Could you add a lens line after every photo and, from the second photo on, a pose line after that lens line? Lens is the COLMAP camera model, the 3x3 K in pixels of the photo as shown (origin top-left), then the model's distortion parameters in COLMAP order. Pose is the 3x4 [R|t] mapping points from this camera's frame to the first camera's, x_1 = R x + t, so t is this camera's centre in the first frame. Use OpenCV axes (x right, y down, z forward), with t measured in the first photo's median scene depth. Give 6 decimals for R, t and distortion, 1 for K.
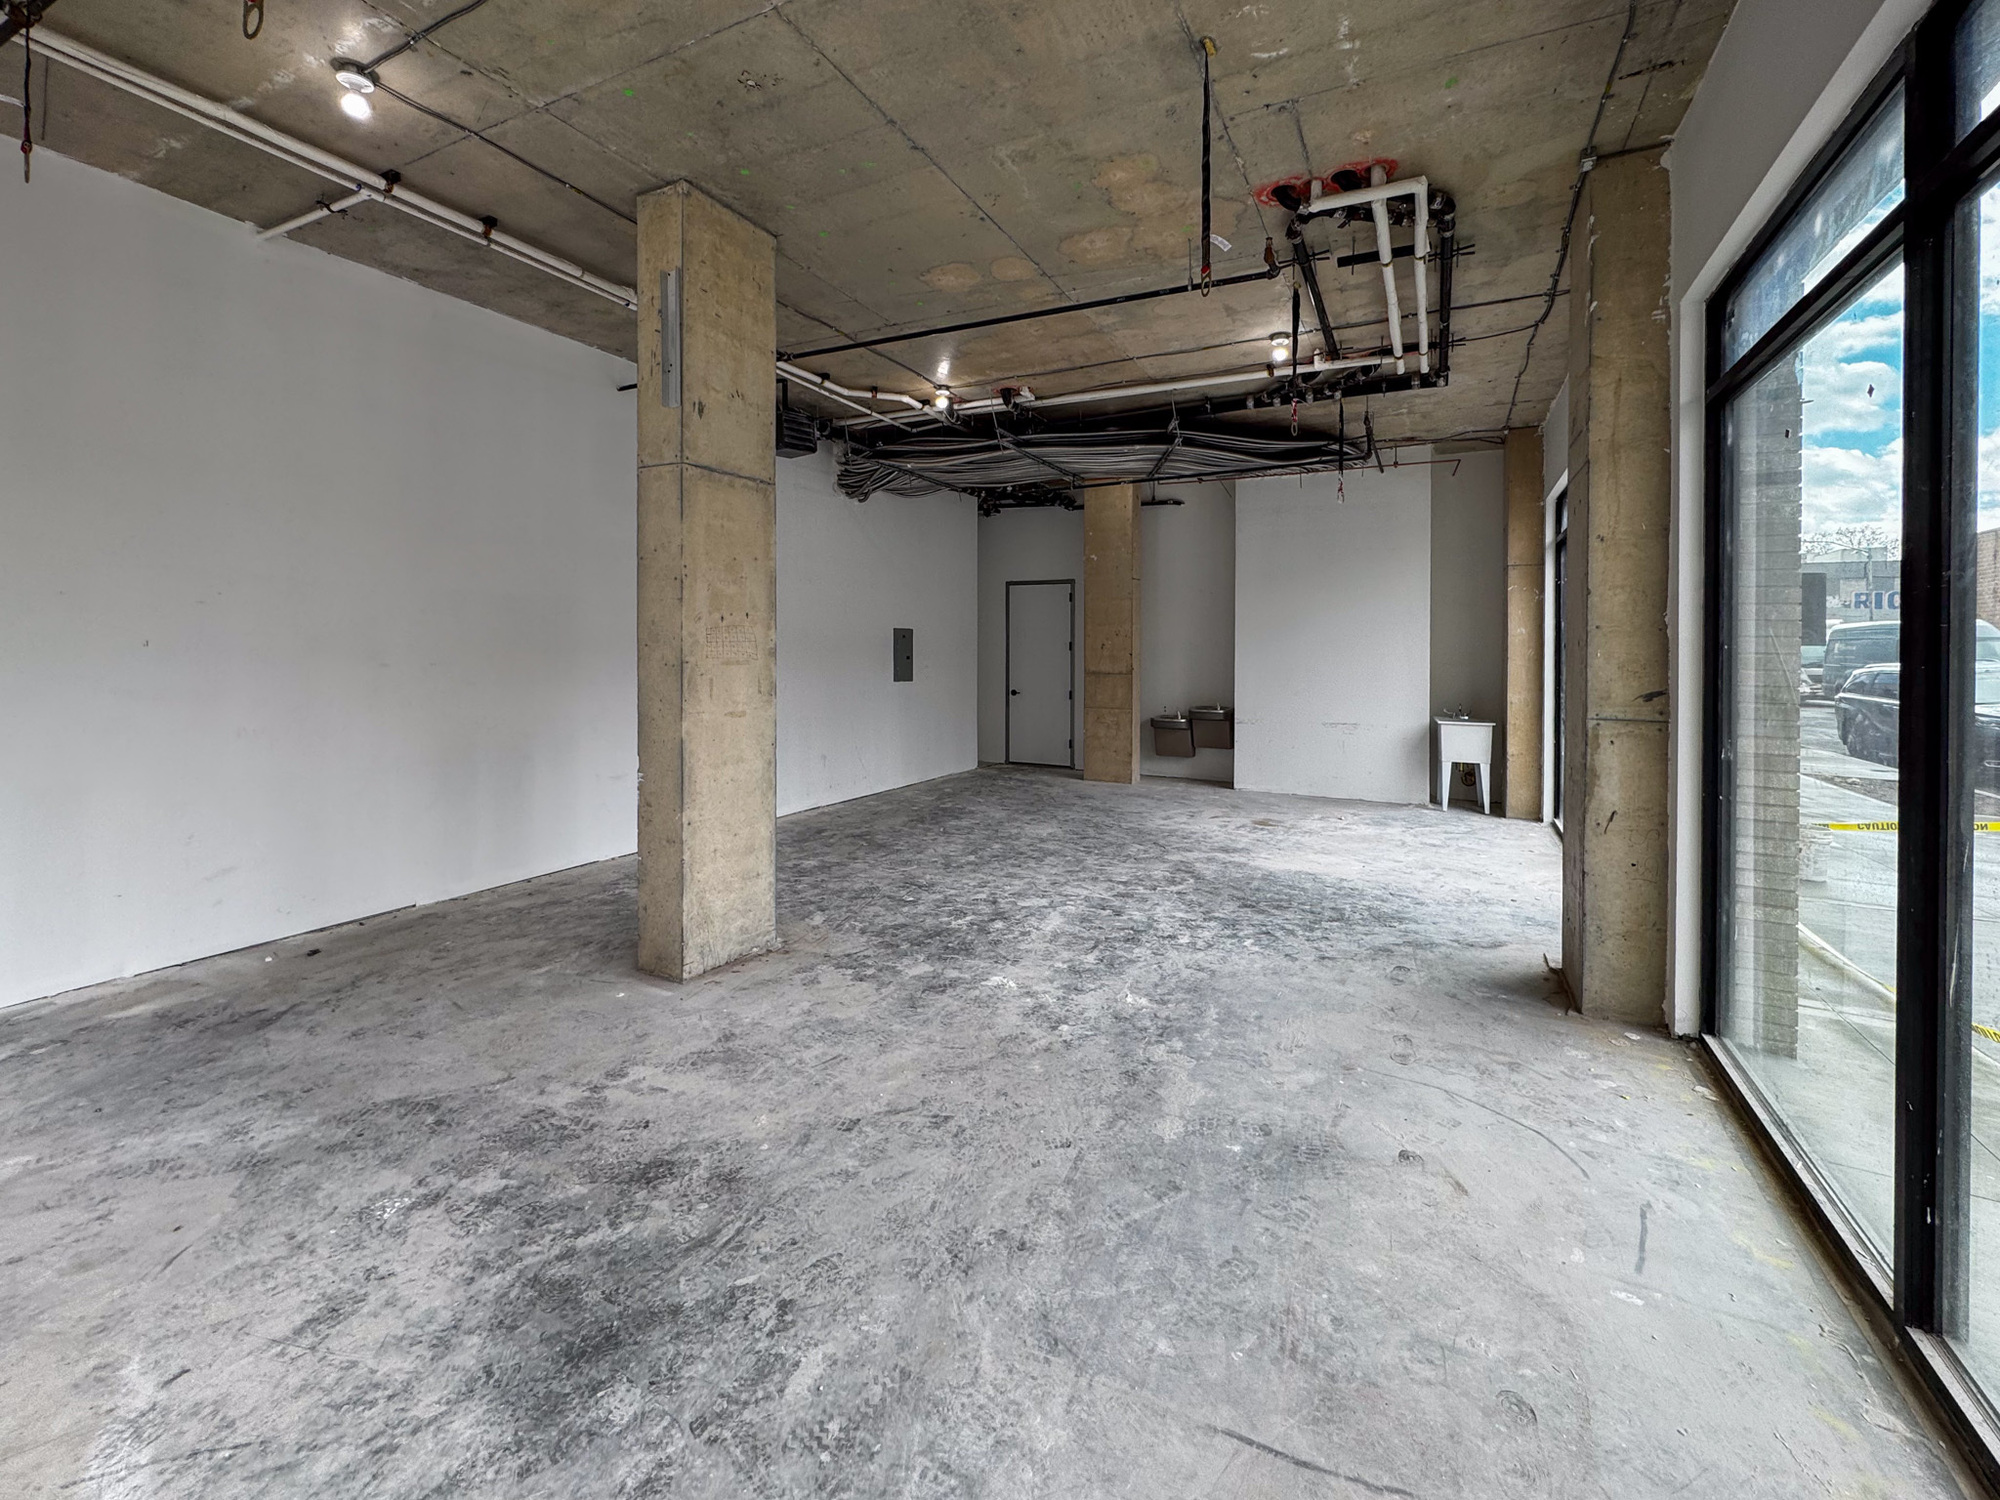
lens RADIAL K [[827.5, 0, 1007.8], [0, 827.5, 723.8], [0, 0, 1]] dist [-0.000346, -0.000290]
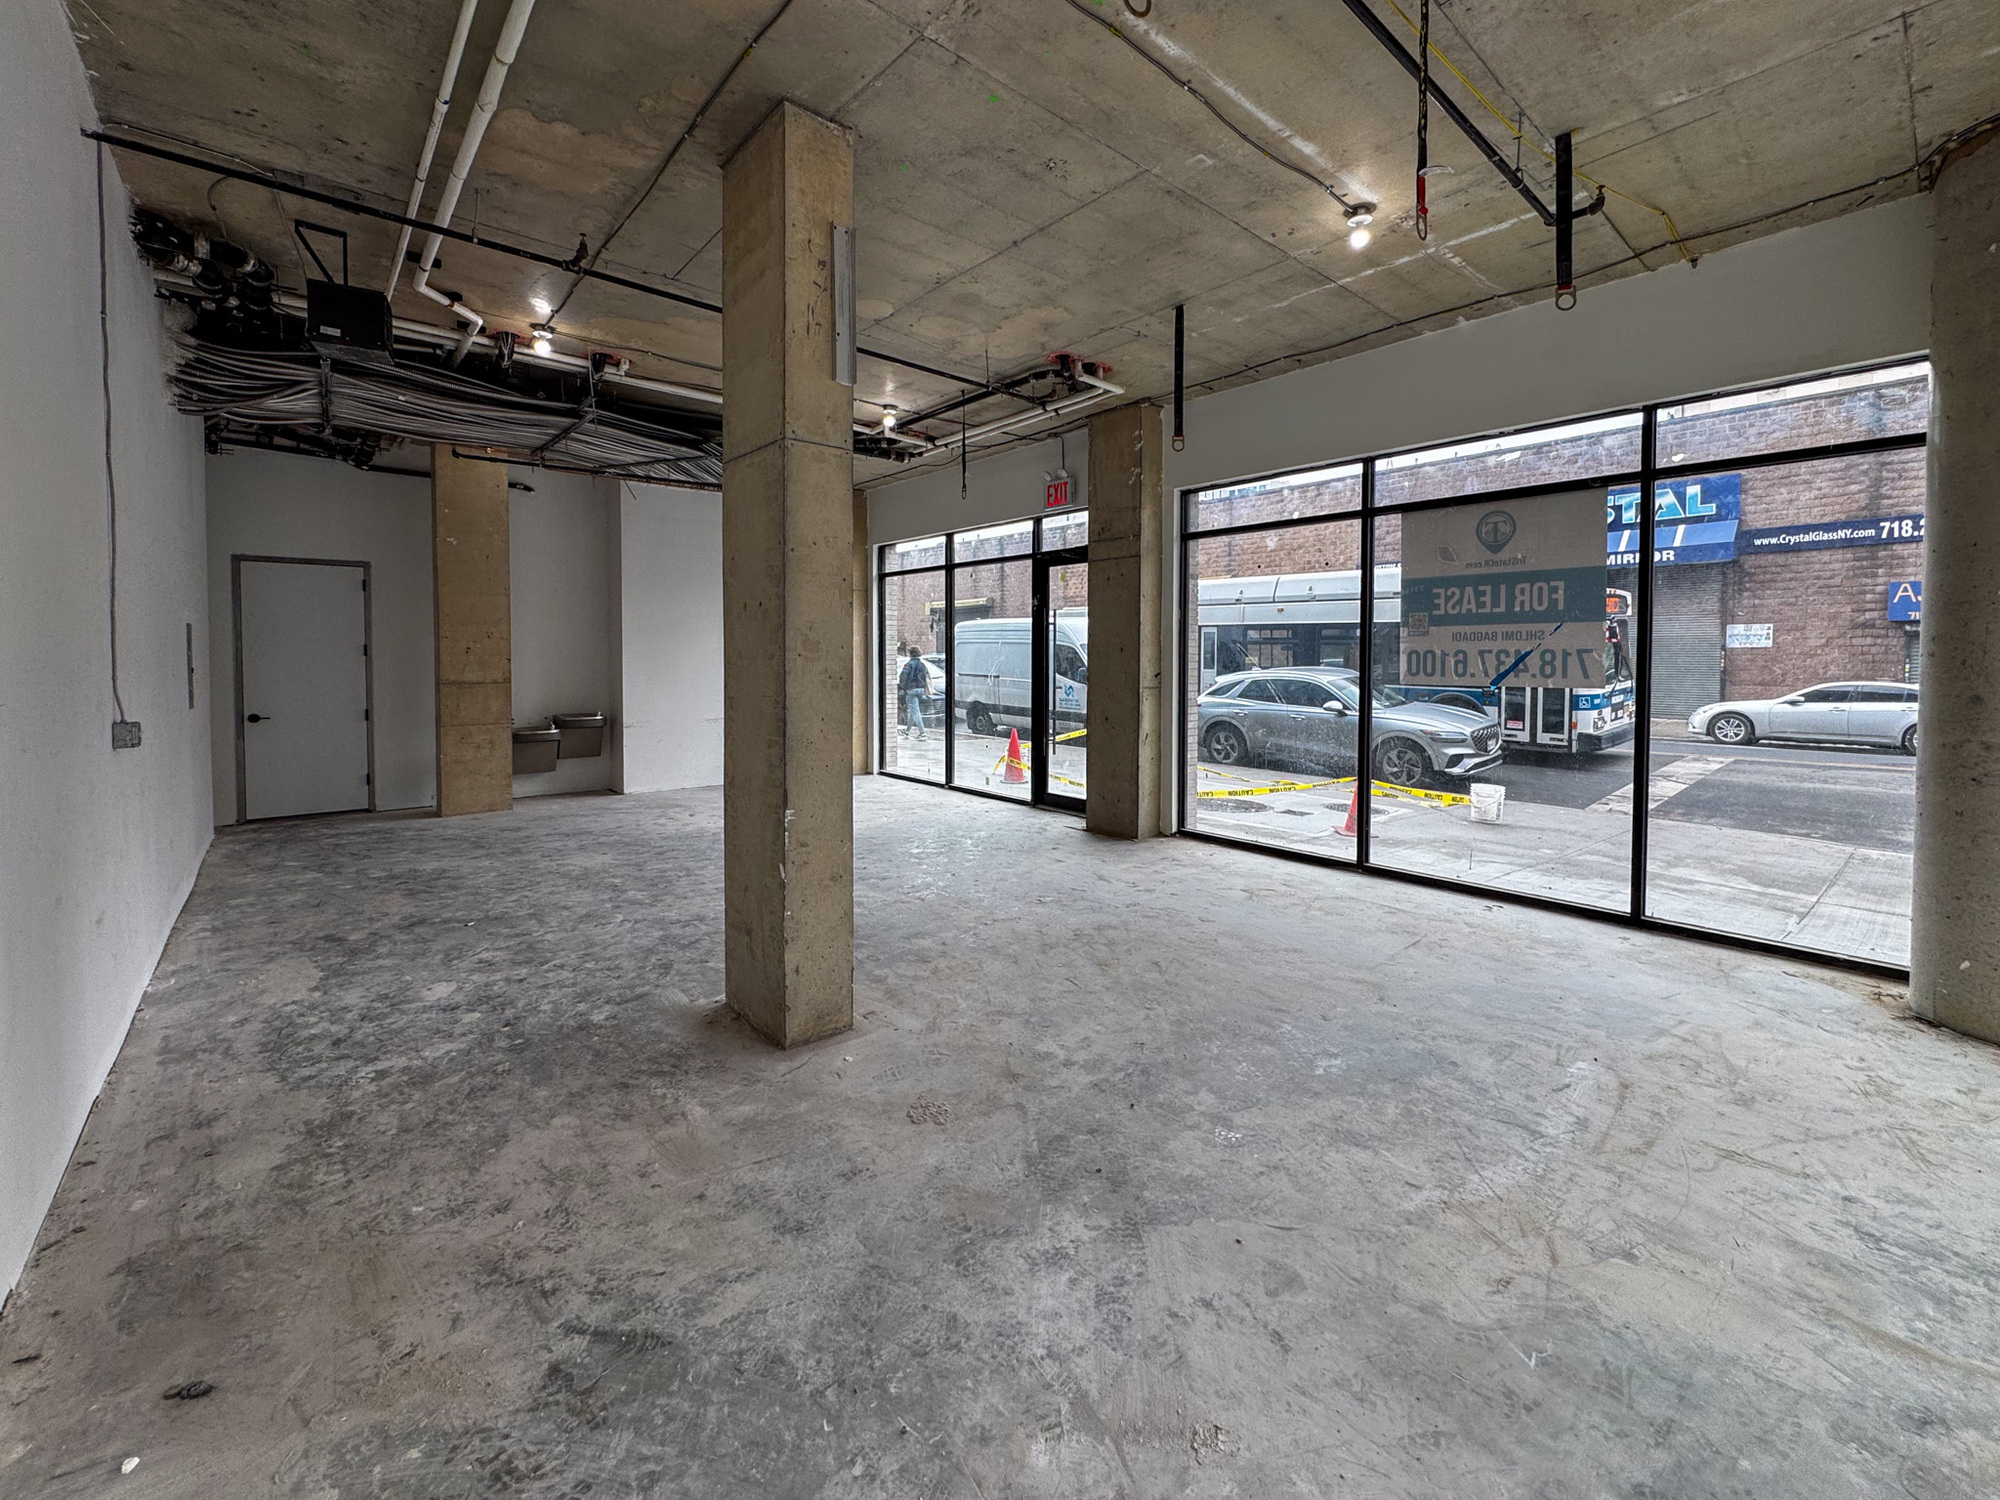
lens RADIAL K [[824.2, 0, 993.6], [0, 824.2, 762.4], [0, 0, 1]] dist [-0.003048, 0.000213]
pose [[0.391594, -0.128950, 0.911058, -1.206102], [0.086165, 0.990920, 0.103218, -0.060552], [-0.916095, 0.038082, 0.399149, 0.522719]]
